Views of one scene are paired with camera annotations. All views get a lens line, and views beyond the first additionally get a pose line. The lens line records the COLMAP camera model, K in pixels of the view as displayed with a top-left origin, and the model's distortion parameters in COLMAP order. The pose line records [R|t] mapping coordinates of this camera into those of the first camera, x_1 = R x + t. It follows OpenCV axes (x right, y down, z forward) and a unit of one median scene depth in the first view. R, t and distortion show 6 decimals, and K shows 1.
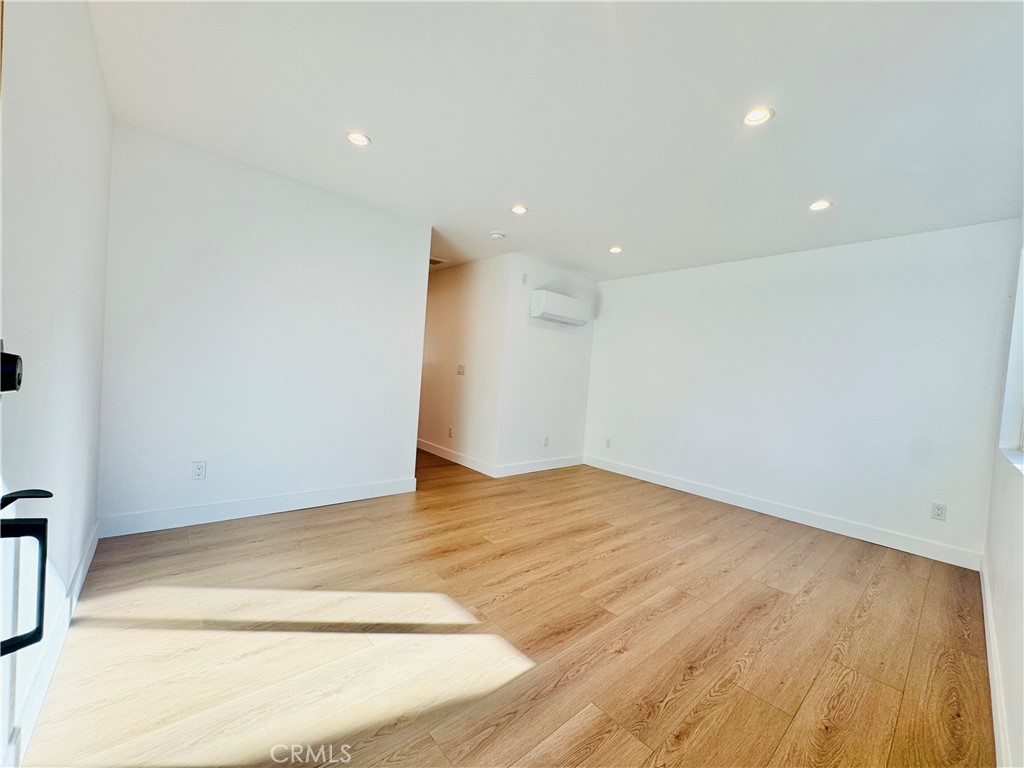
lens RADIAL K [[410.6, 0, 512.8], [0, 410.6, 386.1], [0, 0, 1]] dist [-0.003365, 0.000114]
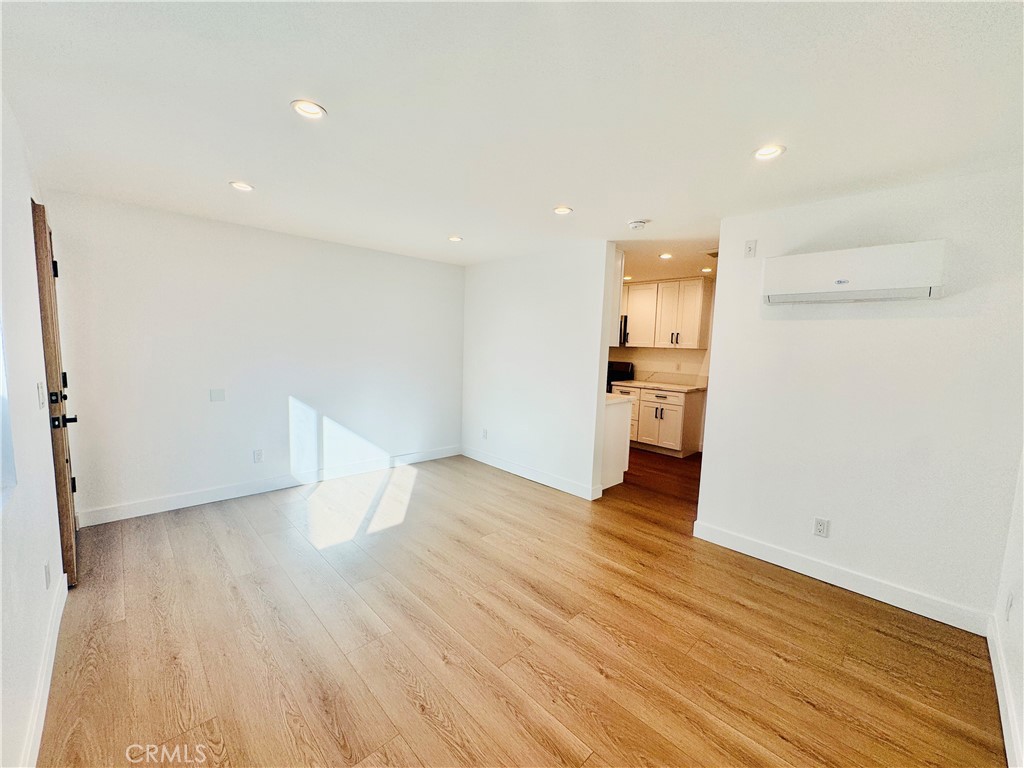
lens RADIAL K [[410.6, 0, 512.8], [0, 410.6, 386.1], [0, 0, 1]] dist [-0.003365, 0.000114]
pose [[0.039041, 0.030076, -0.998785, 1.009349], [-0.063195, 0.997620, 0.027571, -0.066212], [0.997237, 0.062042, 0.040849, 0.952312]]
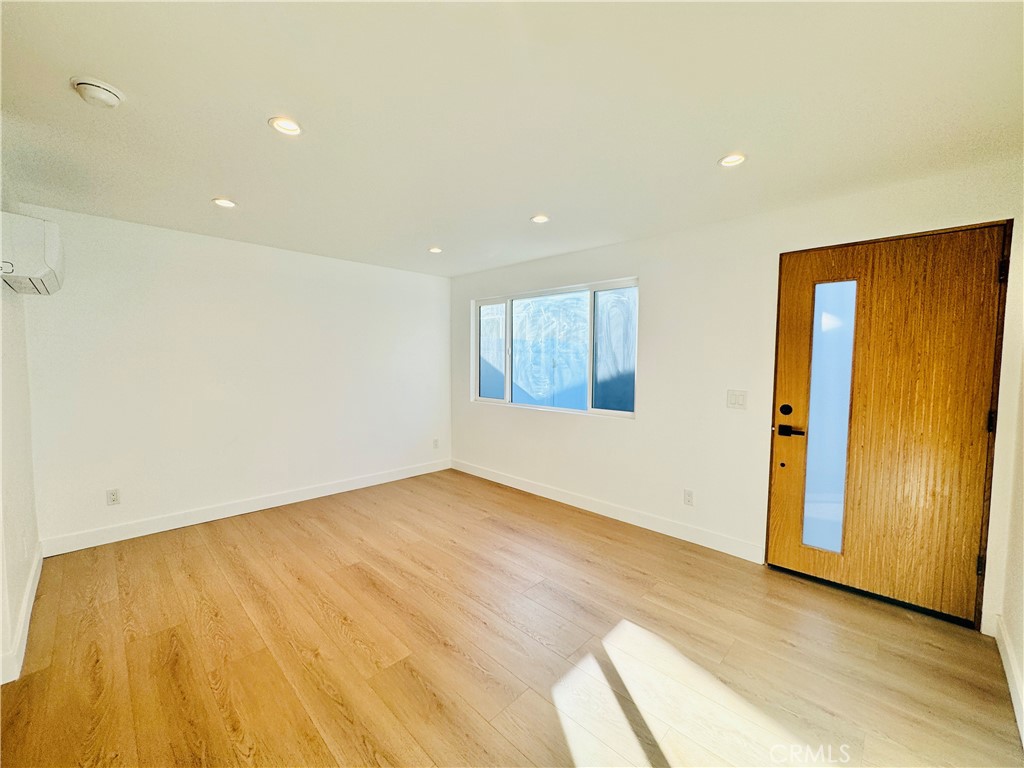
lens RADIAL K [[410.6, 0, 512.8], [0, 410.6, 386.1], [0, 0, 1]] dist [-0.003365, 0.000114]
pose [[-0.064392, -0.136724, 0.988514, -0.654786], [0.021087, 0.990162, 0.138325, -0.162270], [-0.997702, 0.029752, -0.060876, 0.799016]]
